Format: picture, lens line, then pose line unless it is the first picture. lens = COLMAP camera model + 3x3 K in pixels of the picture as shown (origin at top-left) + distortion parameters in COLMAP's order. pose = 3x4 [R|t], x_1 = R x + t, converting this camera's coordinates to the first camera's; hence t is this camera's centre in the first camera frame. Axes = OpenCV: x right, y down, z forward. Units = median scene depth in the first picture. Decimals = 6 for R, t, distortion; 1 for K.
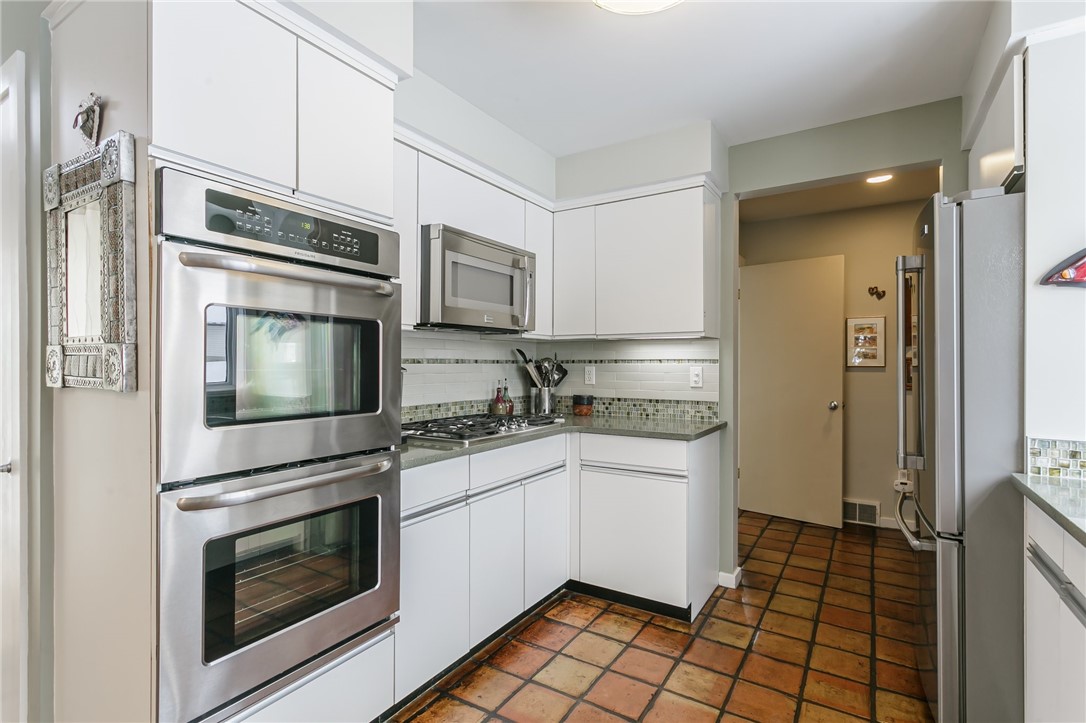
lens RADIAL K [[524.0, 0, 541.3], [0, 524.0, 364.3], [0, 0, 1]] dist [0.005219, 0.001397]
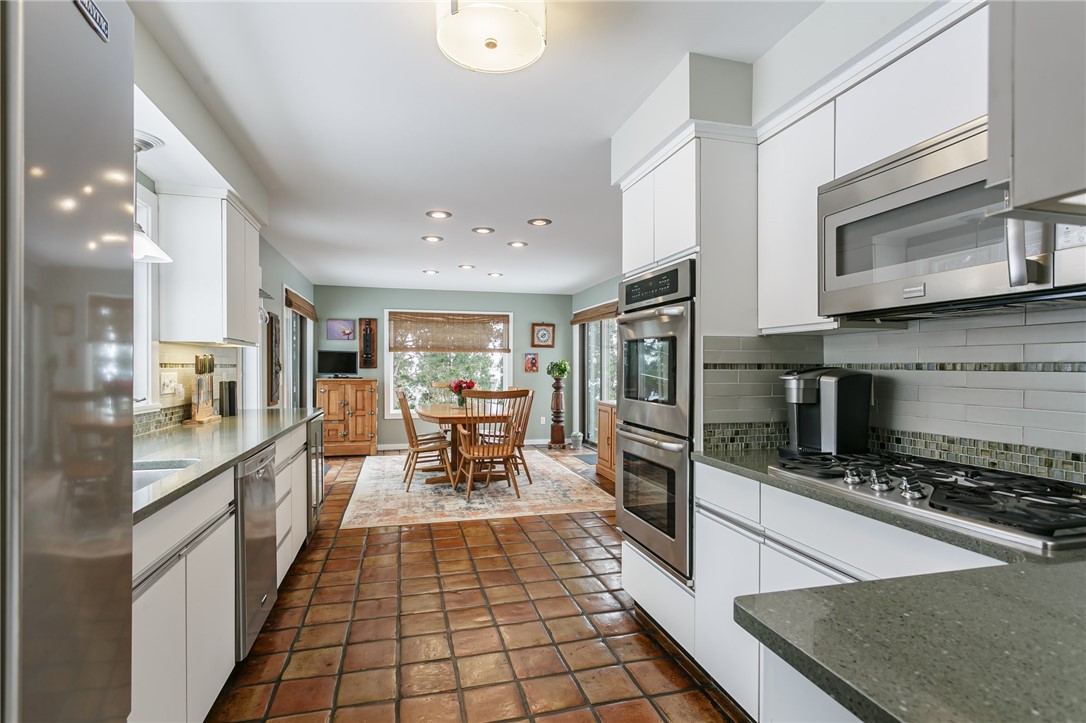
lens RADIAL K [[524.0, 0, 540.9], [0, 524.0, 370.4], [0, 0, 1]] dist [0.005219, 0.001397]
pose [[-0.679065, 0.002521, -0.734073, 0.489239], [-0.006078, 0.999941, 0.009057, -0.003937], [0.734053, 0.010612, -0.679010, 0.923968]]
